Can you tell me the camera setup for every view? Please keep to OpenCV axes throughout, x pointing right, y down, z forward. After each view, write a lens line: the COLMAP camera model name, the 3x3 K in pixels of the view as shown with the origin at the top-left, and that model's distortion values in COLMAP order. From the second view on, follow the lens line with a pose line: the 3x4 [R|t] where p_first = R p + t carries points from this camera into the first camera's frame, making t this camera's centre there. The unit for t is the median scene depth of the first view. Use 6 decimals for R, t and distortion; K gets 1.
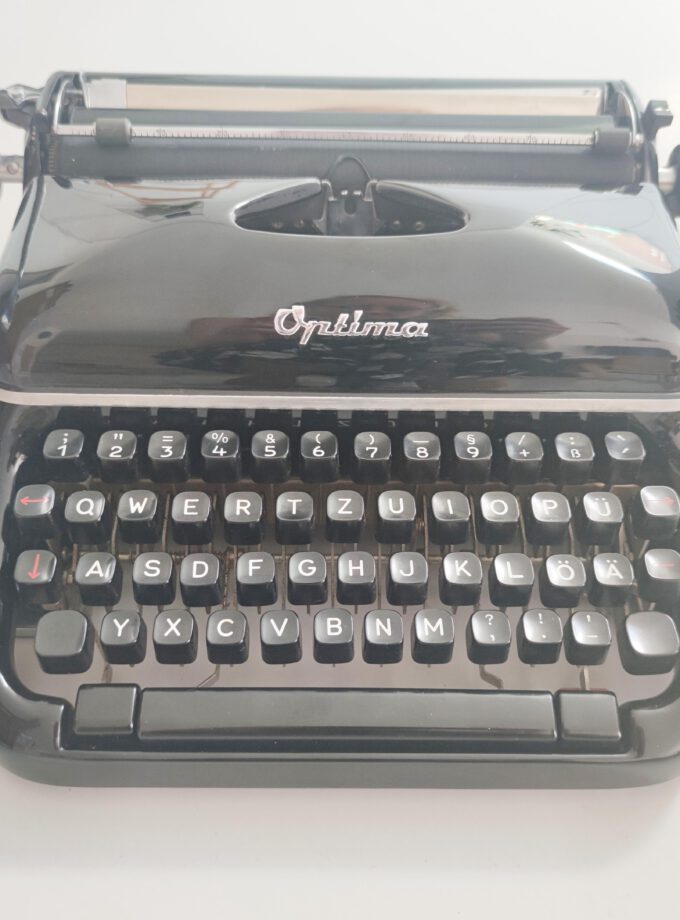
lens RADIAL K [[920.5, 0, 341.4], [0, 920.5, 511.1], [0, 0, 1]] dist [0.091645, -0.013753]
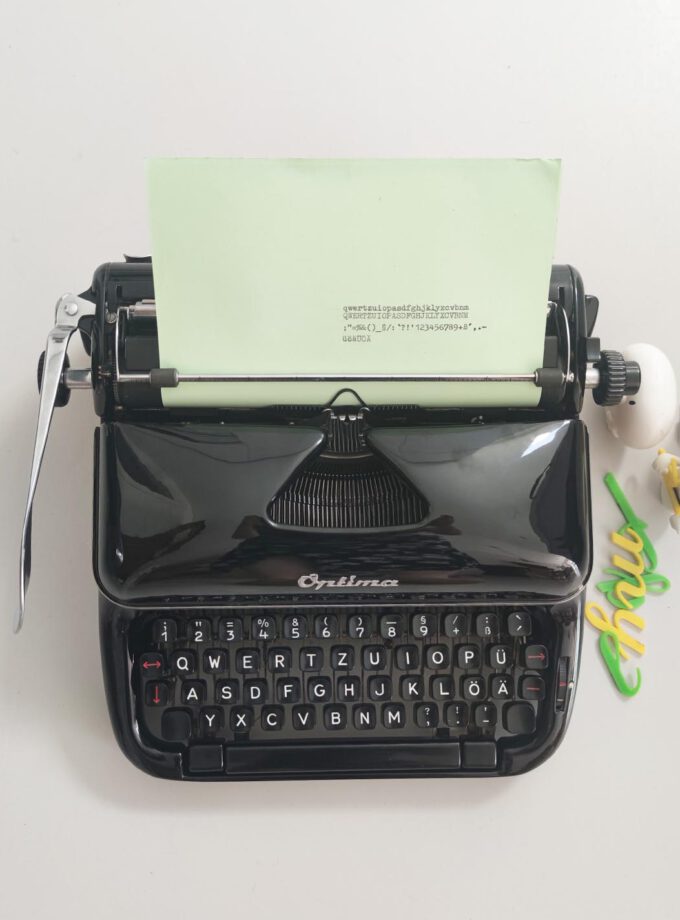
lens RADIAL K [[920.5, 0, 341.4], [0, 920.5, 511.1], [0, 0, 1]] dist [0.091645, -0.013753]
pose [[0.999731, -0.004842, 0.022703, -0.034186], [-0.008598, 0.831214, 0.555886, -1.129190], [-0.021562, -0.555932, 0.830948, -0.202448]]
